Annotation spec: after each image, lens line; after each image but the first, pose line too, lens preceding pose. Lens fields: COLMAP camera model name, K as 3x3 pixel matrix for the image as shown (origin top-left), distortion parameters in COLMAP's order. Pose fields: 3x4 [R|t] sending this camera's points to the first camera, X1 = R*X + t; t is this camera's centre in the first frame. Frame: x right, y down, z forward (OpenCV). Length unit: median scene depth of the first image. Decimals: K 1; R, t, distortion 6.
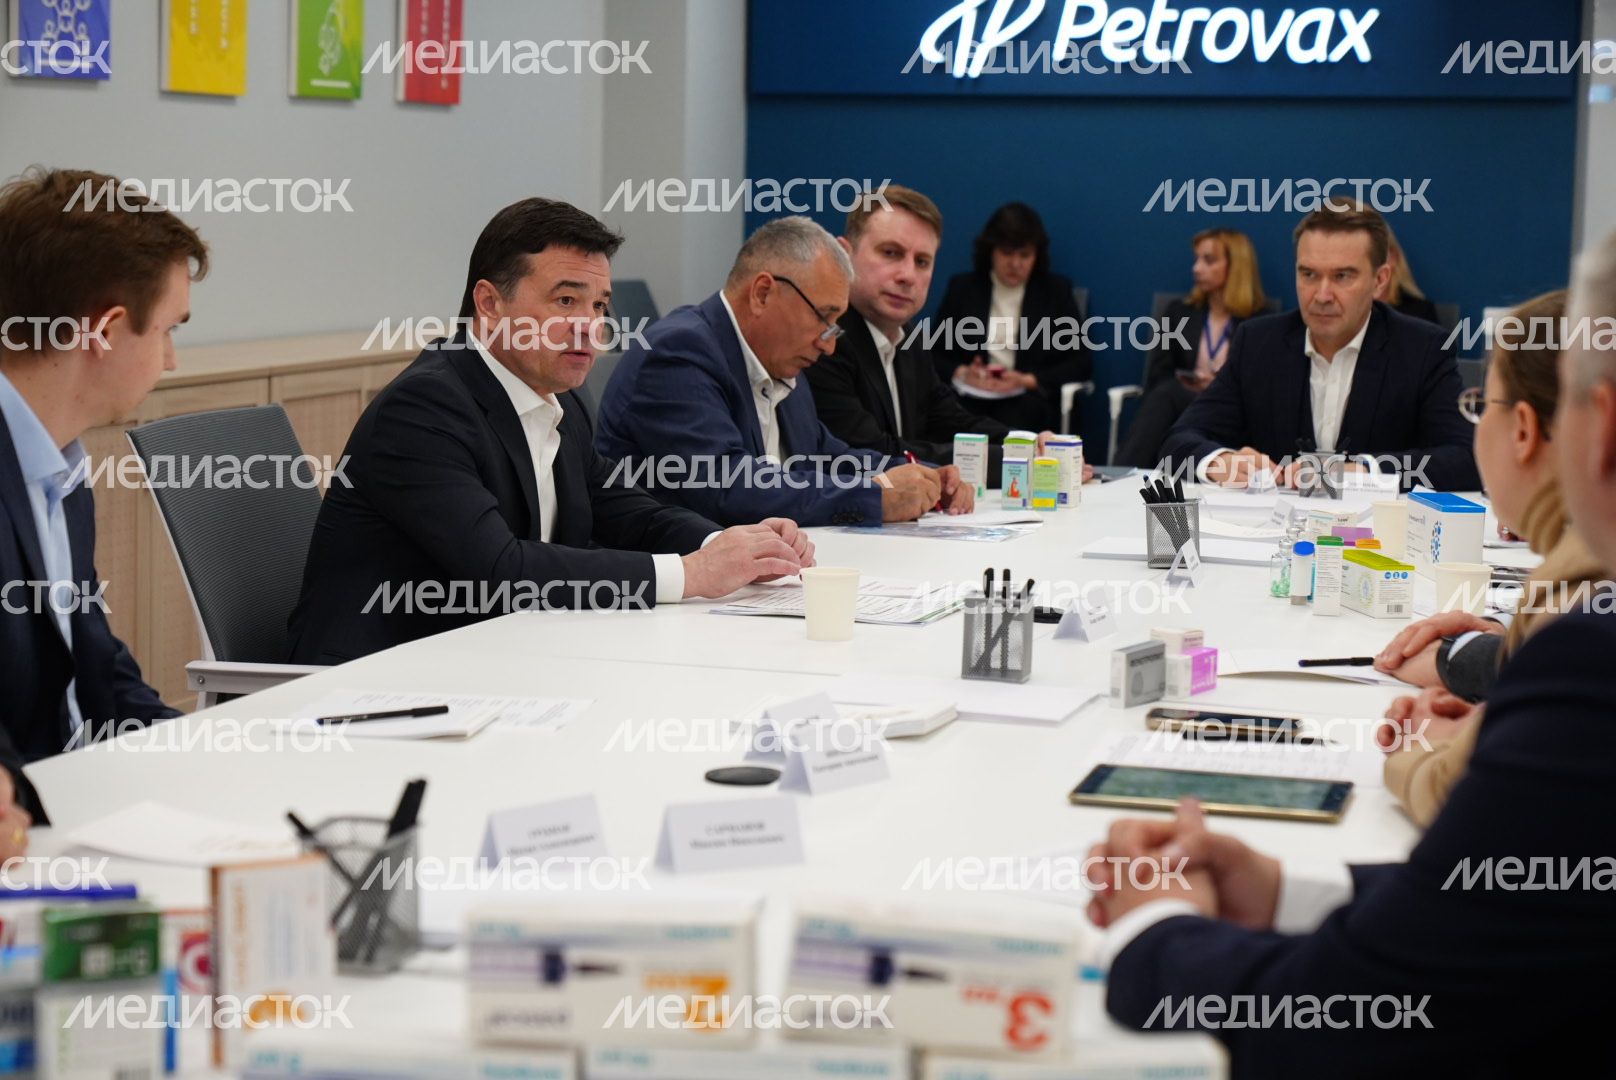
lens RADIAL K [[3139.3, 0, 800.7], [0, 3139.3, 539.9], [0, 0, 1]] dist [0.006966, -0.071886]
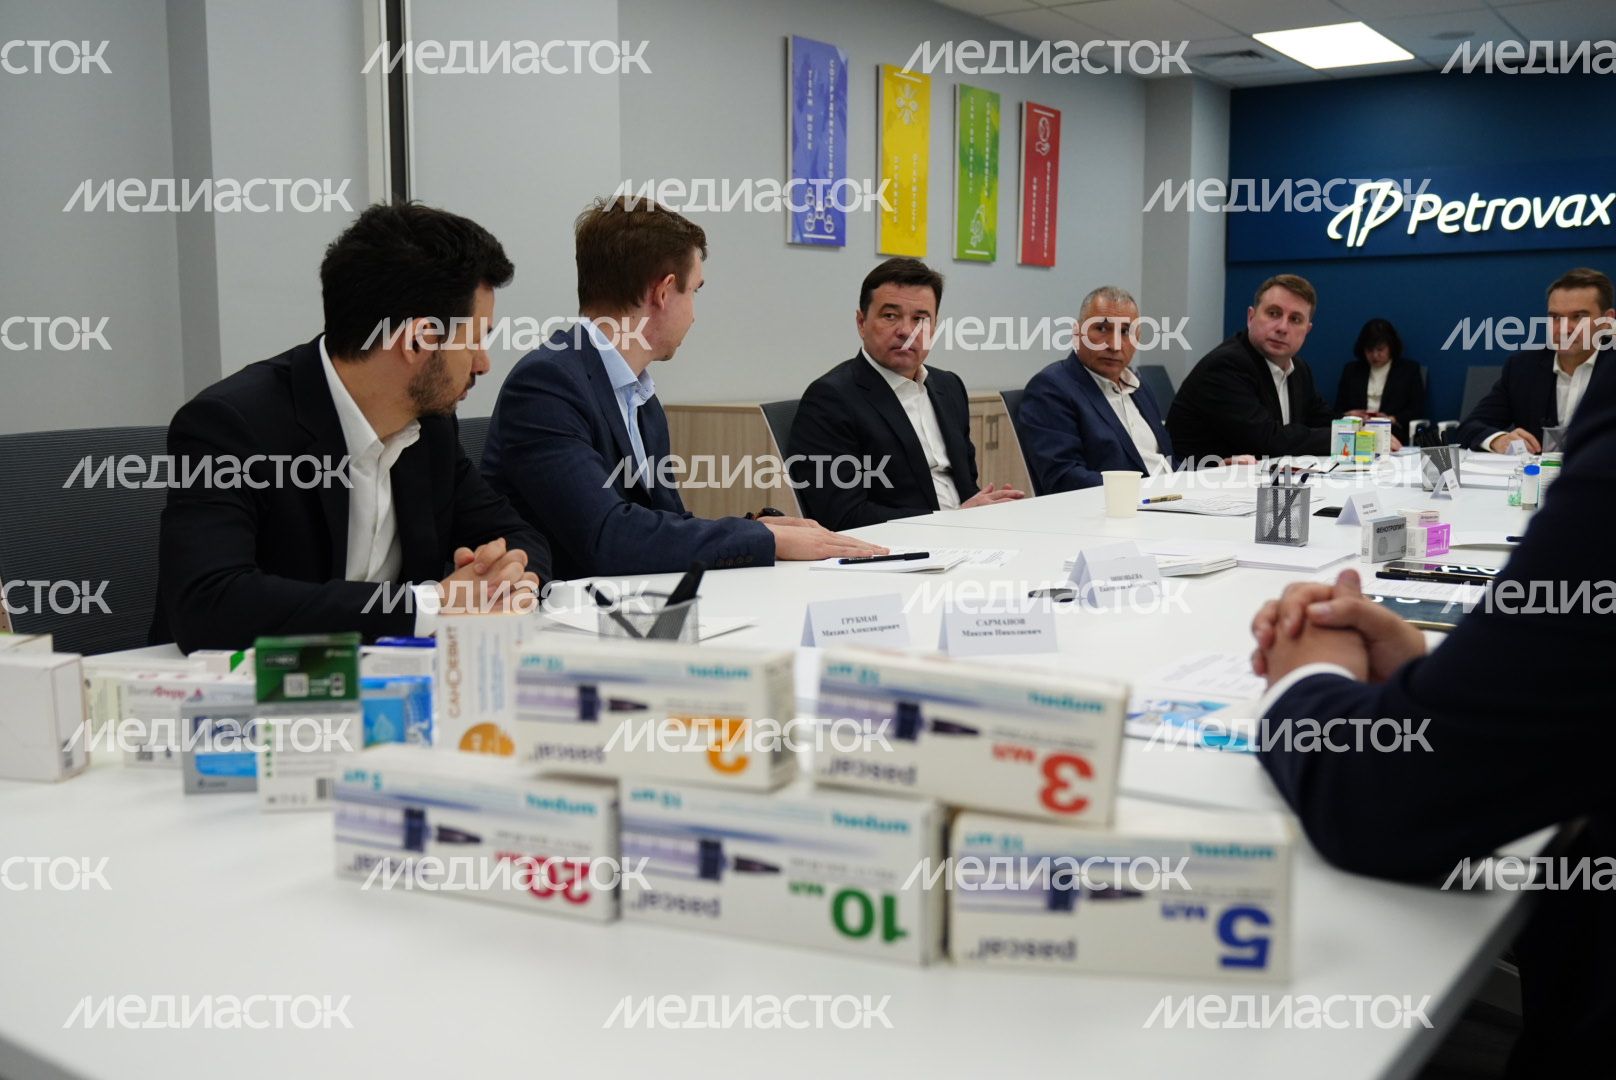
lens RADIAL K [[1545.3, 0, 808.8], [0, 1545.3, 549.3], [0, 0, 1]] dist [0.003112, -0.016323]
pose [[0.954610, 0.014462, -0.297508, 0.045508], [-0.010794, 0.999844, 0.013968, 0.026886], [0.297663, -0.010123, 0.954617, 0.186156]]
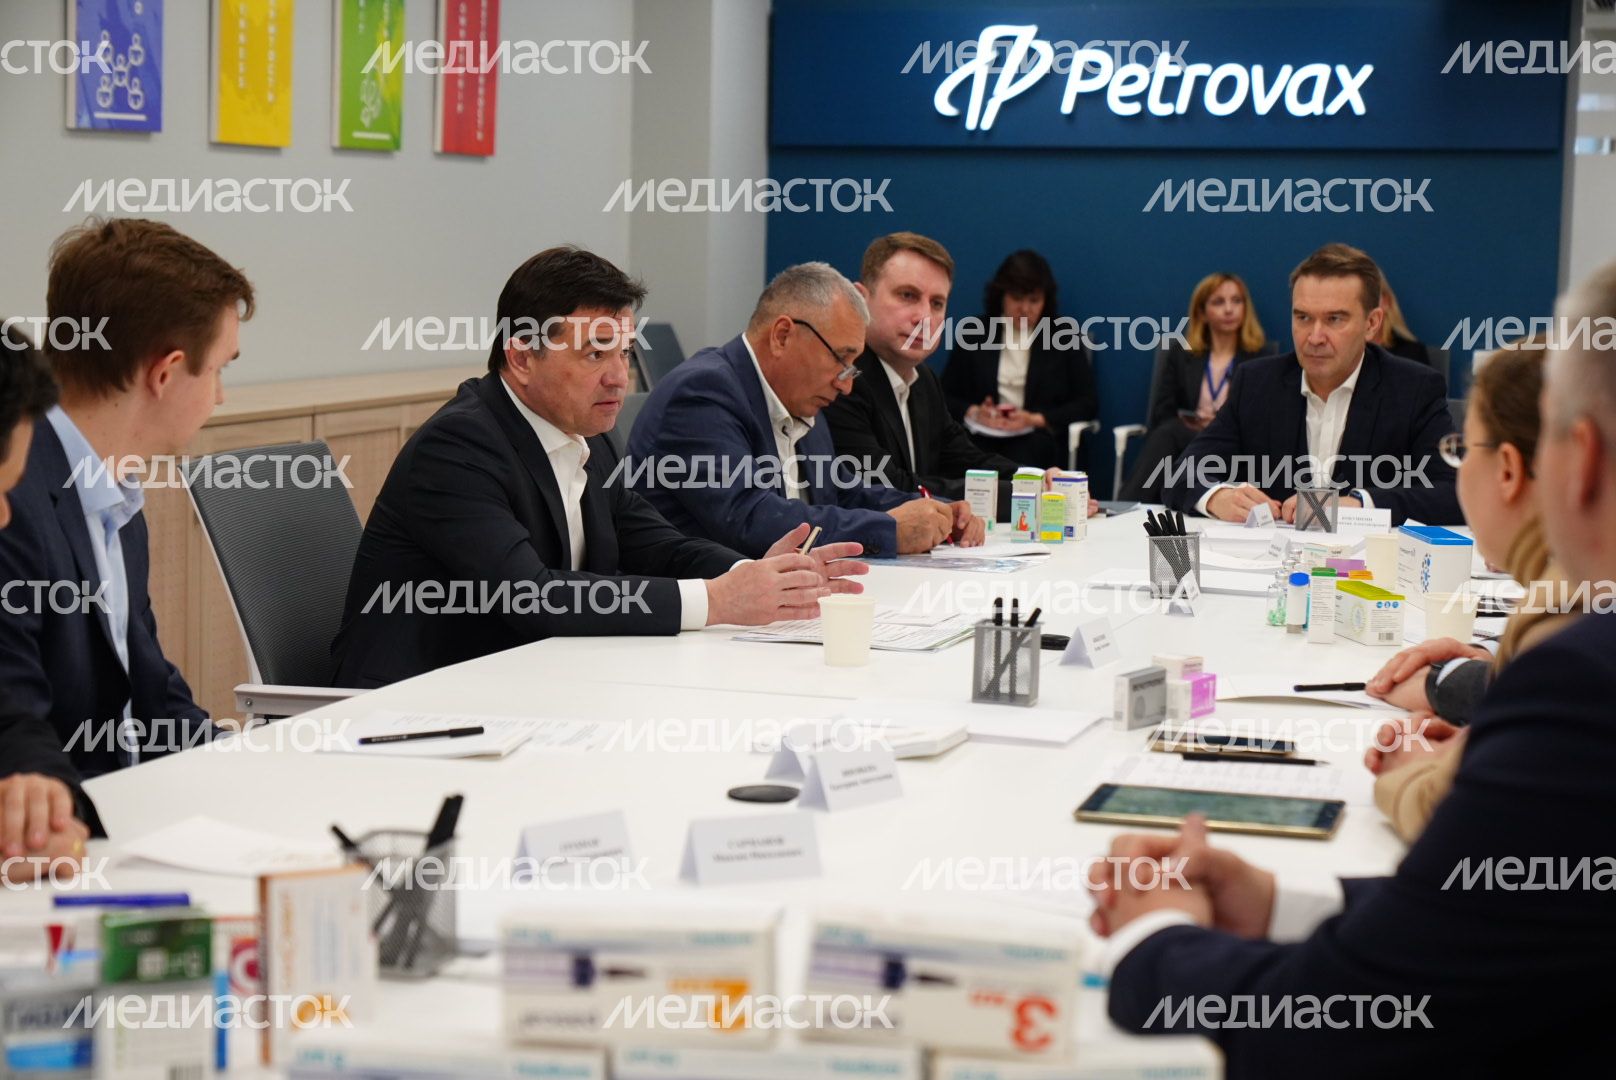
lens RADIAL K [[3002.3, 0, 783.7], [0, 3002.3, 581.6], [0, 0, 1]] dist [-0.012688, 0.078932]
pose [[0.999929, 0.001879, -0.011795, 0.000068], [-0.001843, 0.999994, 0.003033, 0.000631], [0.011801, -0.003011, 0.999926, -0.002836]]
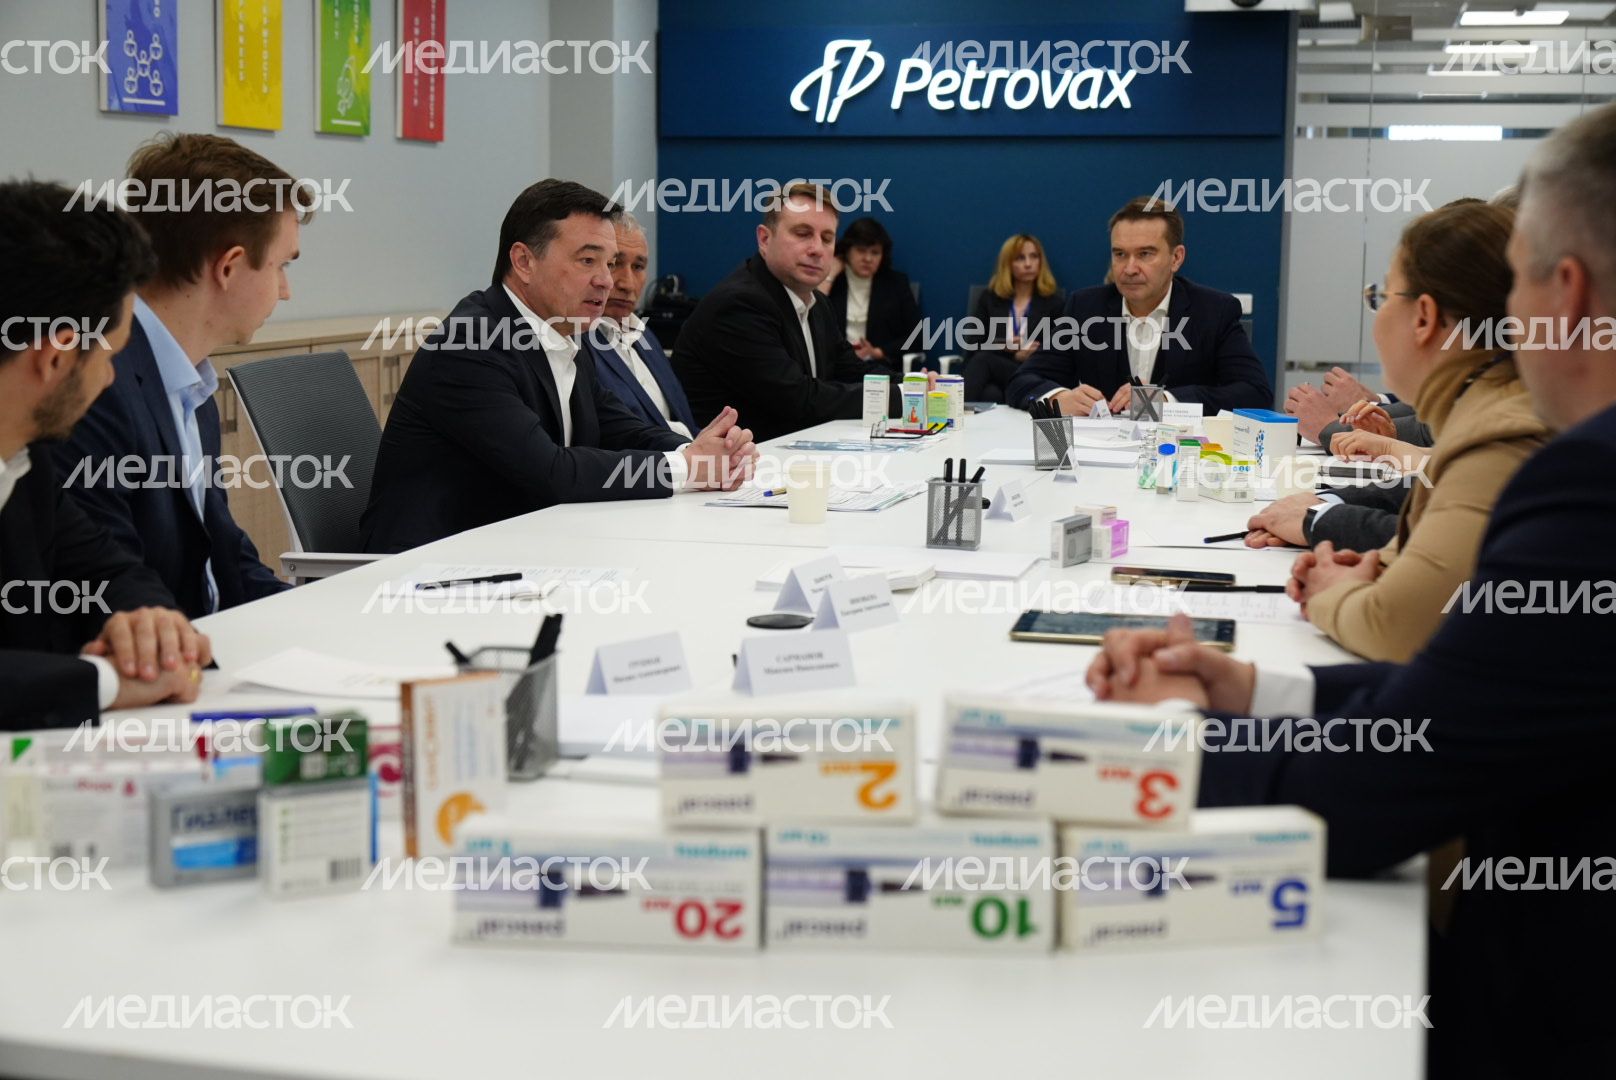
lens RADIAL K [[2315.5, 0, 812.5], [0, 2315.5, 537.9], [0, 0, 1]] dist [-0.007260, 0.021134]
pose [[0.997923, -0.016181, 0.062355, -0.034838], [0.014896, 0.999668, 0.021017, 0.013728], [-0.062675, -0.020045, 0.997833, 0.058769]]
